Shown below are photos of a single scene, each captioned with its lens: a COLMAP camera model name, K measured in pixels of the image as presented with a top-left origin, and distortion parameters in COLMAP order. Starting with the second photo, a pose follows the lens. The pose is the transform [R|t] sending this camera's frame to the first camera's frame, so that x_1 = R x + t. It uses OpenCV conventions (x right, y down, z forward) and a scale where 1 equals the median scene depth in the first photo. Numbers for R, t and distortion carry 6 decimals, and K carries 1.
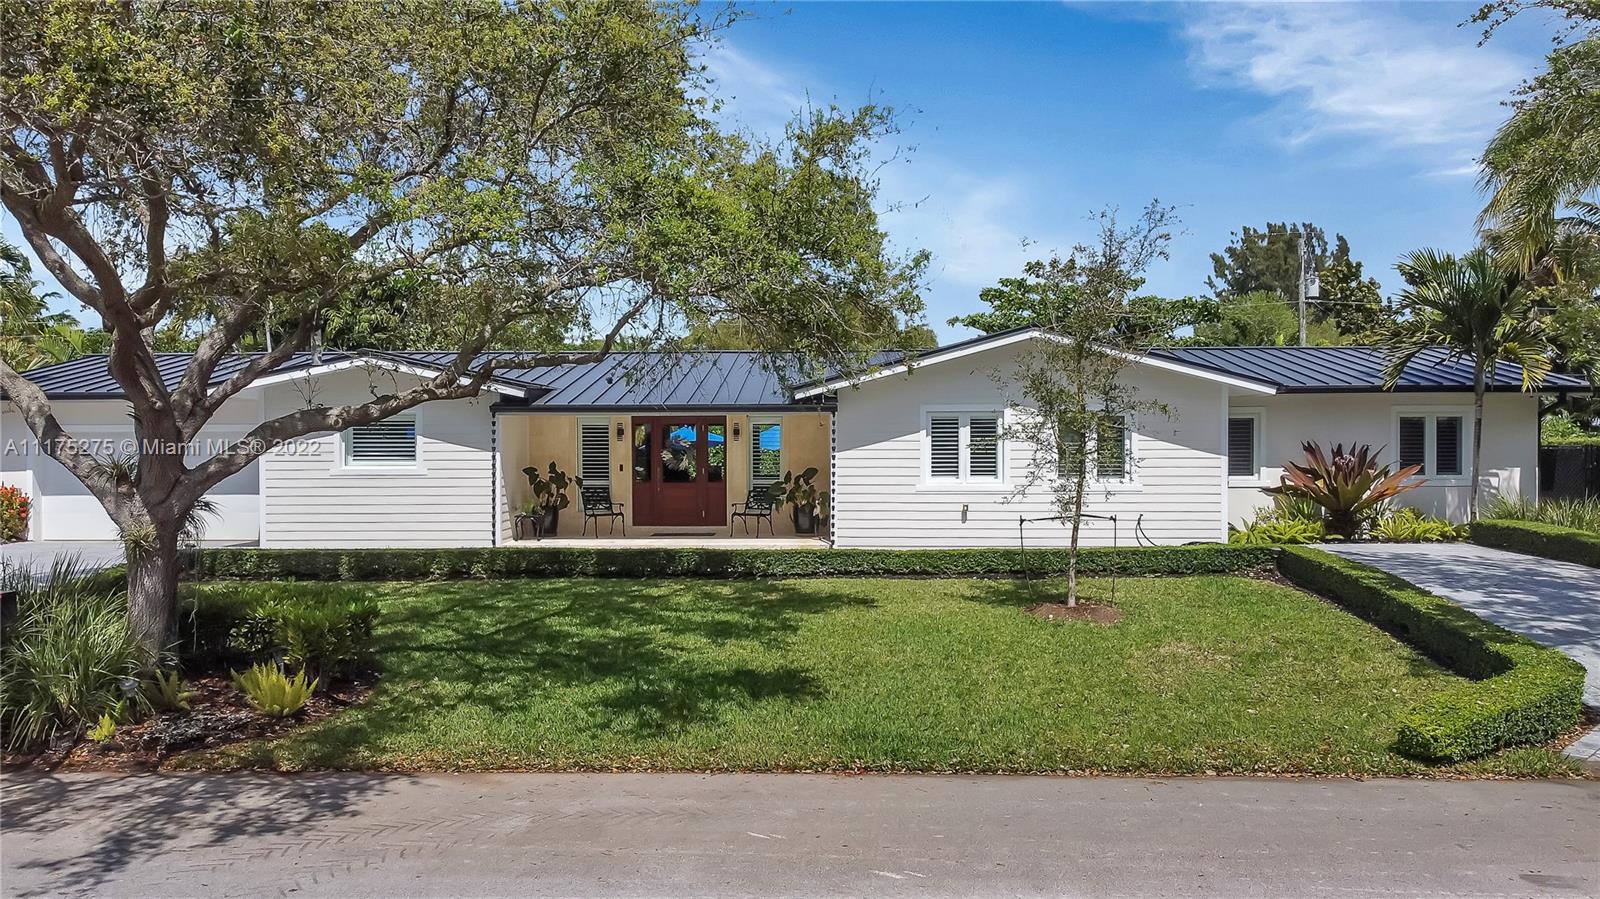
lens RADIAL K [[1120.3, 0, 800.7], [0, 1120.3, 450.7], [0, 0, 1]] dist [0.004596, -0.000274]
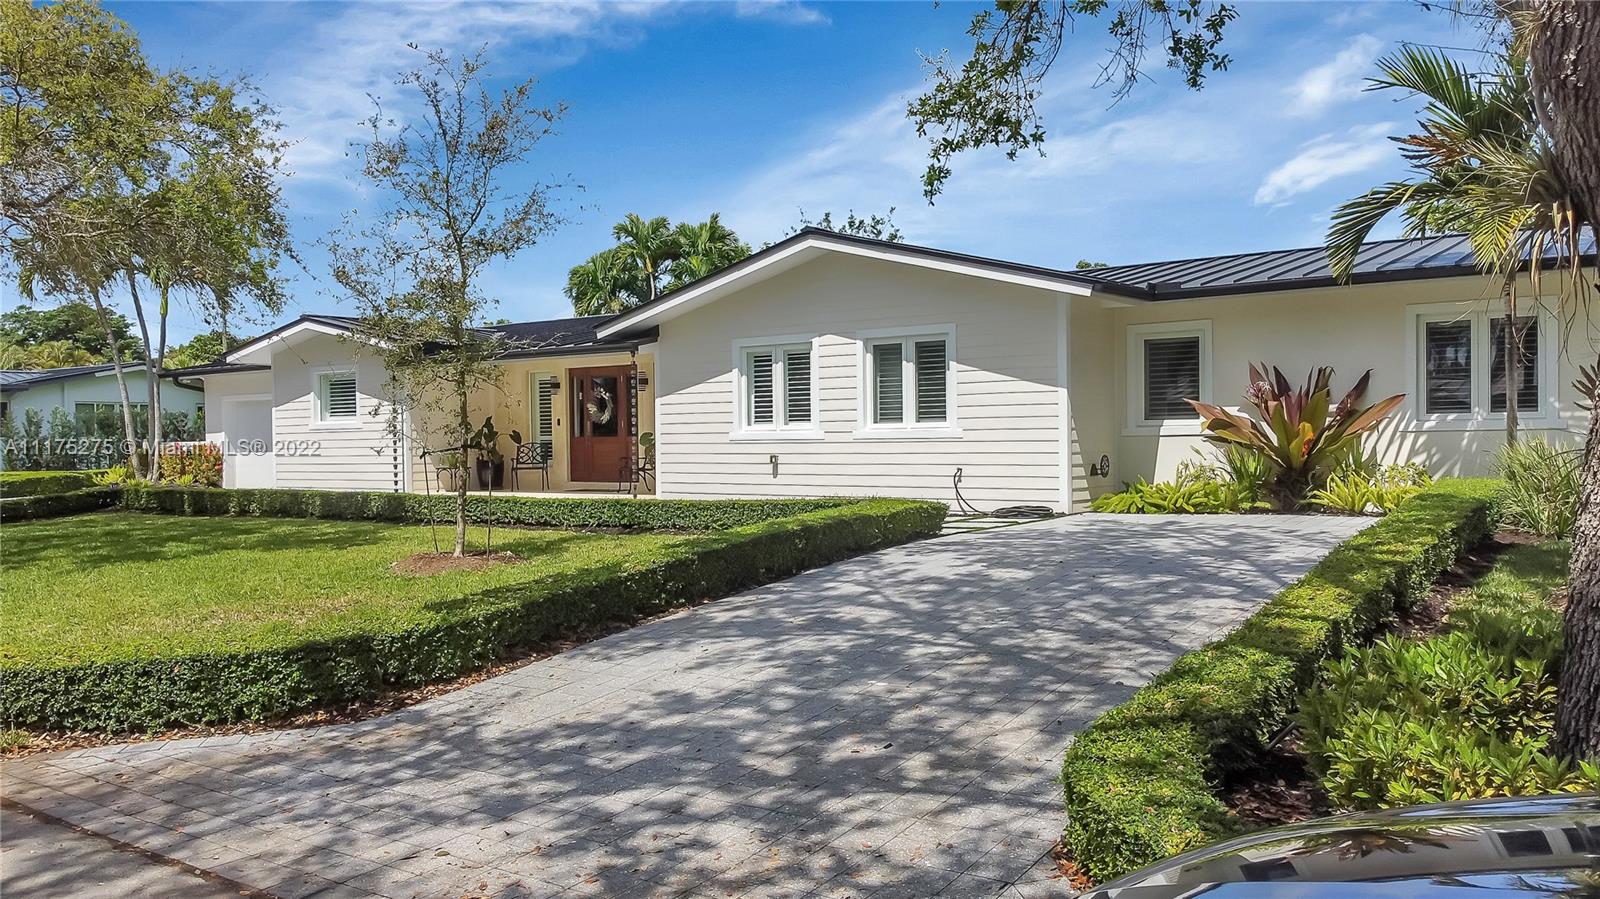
lens RADIAL K [[1120.3, 0, 800.2], [0, 1120.3, 449.9], [0, 0, 1]] dist [0.004596, -0.000274]
pose [[0.850929, -0.000199, -0.525280, 0.600543], [0.003394, 0.999981, 0.005119, 0.039302], [0.525269, -0.006139, 0.850914, 0.294761]]
